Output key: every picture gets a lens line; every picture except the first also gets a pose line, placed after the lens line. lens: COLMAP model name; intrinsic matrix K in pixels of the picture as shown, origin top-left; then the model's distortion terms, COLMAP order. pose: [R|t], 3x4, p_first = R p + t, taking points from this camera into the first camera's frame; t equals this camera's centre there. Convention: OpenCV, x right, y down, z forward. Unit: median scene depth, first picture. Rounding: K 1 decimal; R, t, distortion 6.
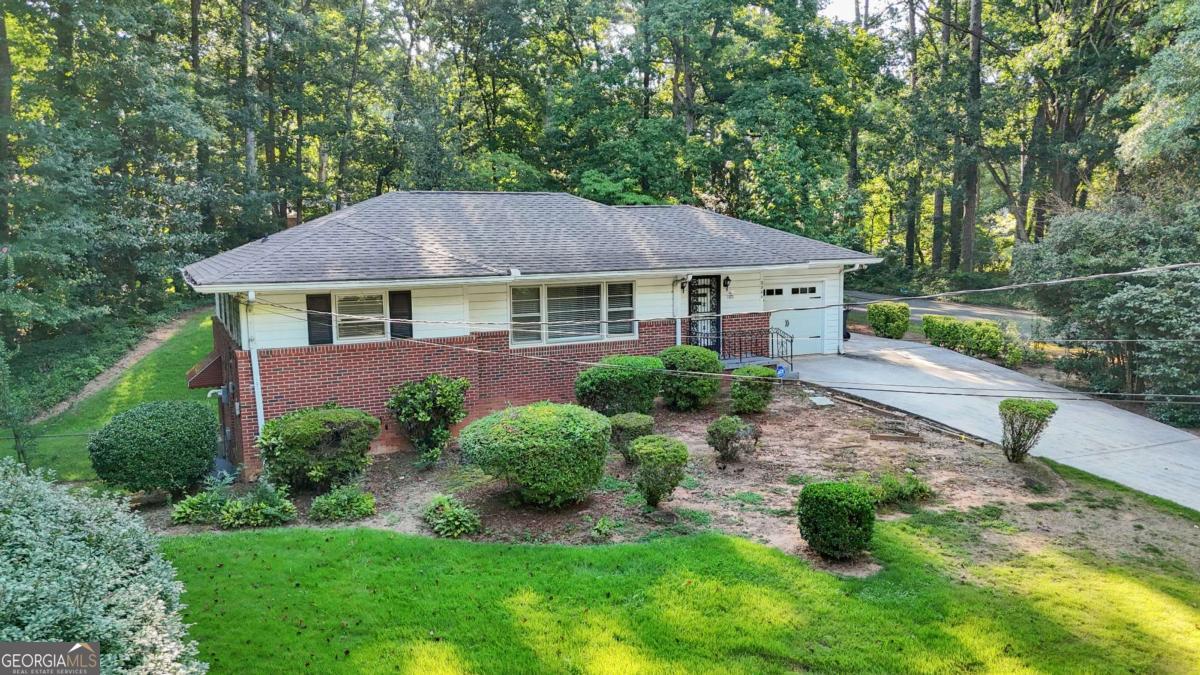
lens RADIAL K [[852.7, 0, 600.0], [0, 852.7, 337.5], [0, 0, 1]] dist [0.048423, 0.001853]
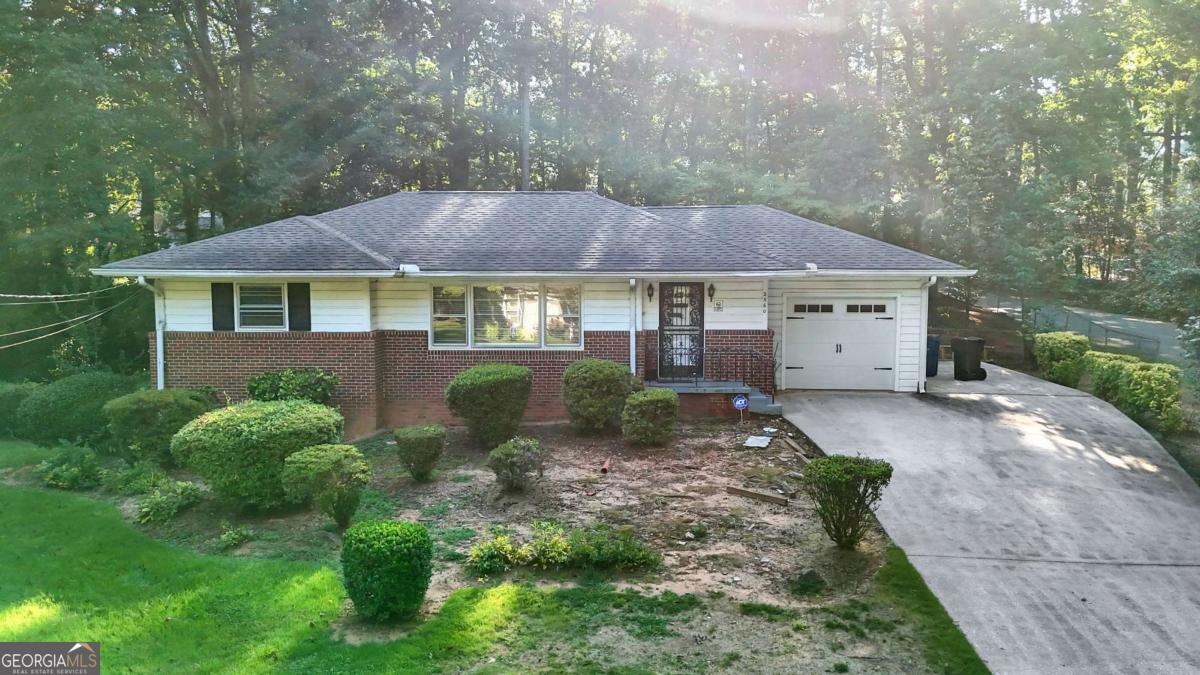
lens RADIAL K [[852.7, 0, 600.0], [0, 852.7, 337.5], [0, 0, 1]] dist [0.048423, 0.001853]
pose [[0.879155, 0.052253, -0.473663, 0.570394], [-0.068666, 0.997488, -0.017411, 0.002882], [0.471563, 0.047832, 0.880534, 0.276708]]
